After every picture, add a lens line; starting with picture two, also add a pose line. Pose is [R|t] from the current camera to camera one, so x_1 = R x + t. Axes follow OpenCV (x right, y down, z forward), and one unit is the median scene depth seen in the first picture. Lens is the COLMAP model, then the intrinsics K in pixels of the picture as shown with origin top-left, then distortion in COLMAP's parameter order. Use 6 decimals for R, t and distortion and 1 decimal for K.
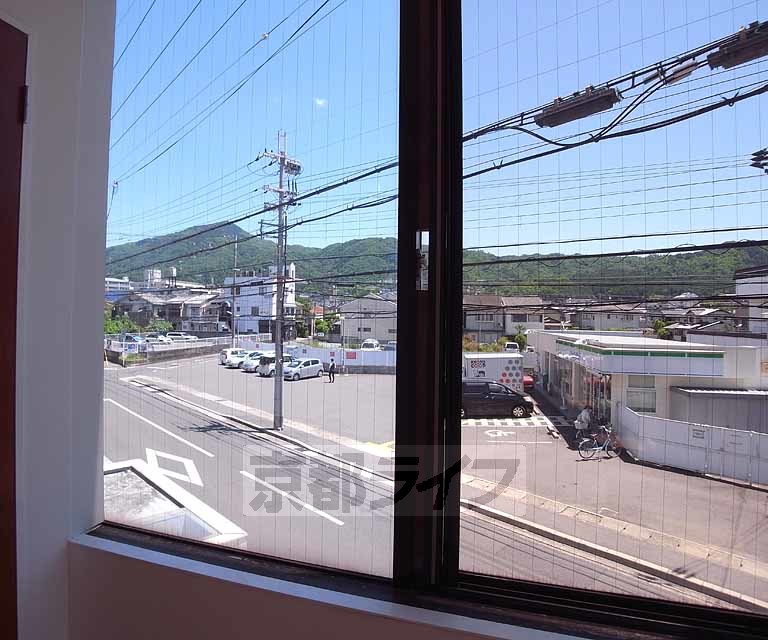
lens RADIAL K [[454.8, 0, 384.0], [0, 454.8, 320.0], [0, 0, 1]] dist [-0.031302, -0.001039]
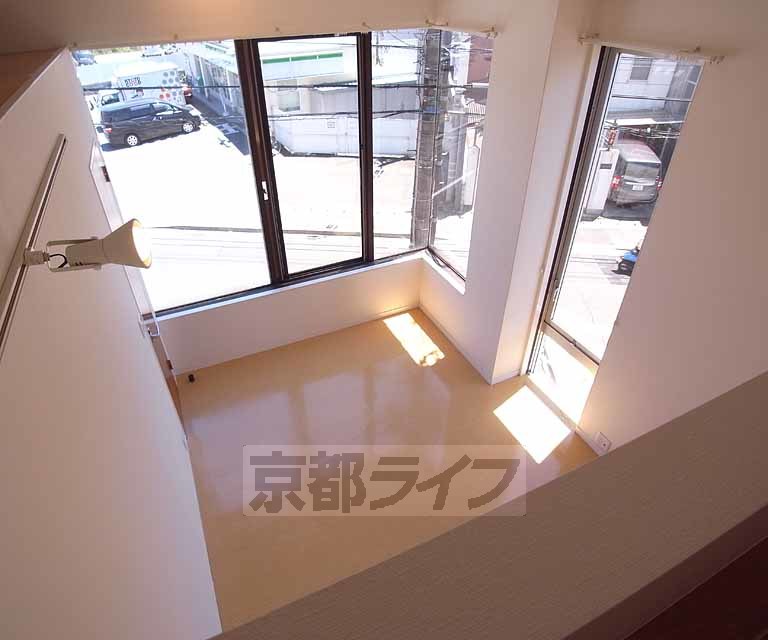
lens RADIAL K [[457.2, 0, 384.0], [0, 457.2, 320.0], [0, 0, 1]] dist [0.000969, 0.000183]
pose [[0.746831, -0.413945, 0.520474, -0.107303], [-0.002658, 0.780787, 0.624791, -0.116628], [-0.665009, -0.467997, 0.582016, -0.143441]]
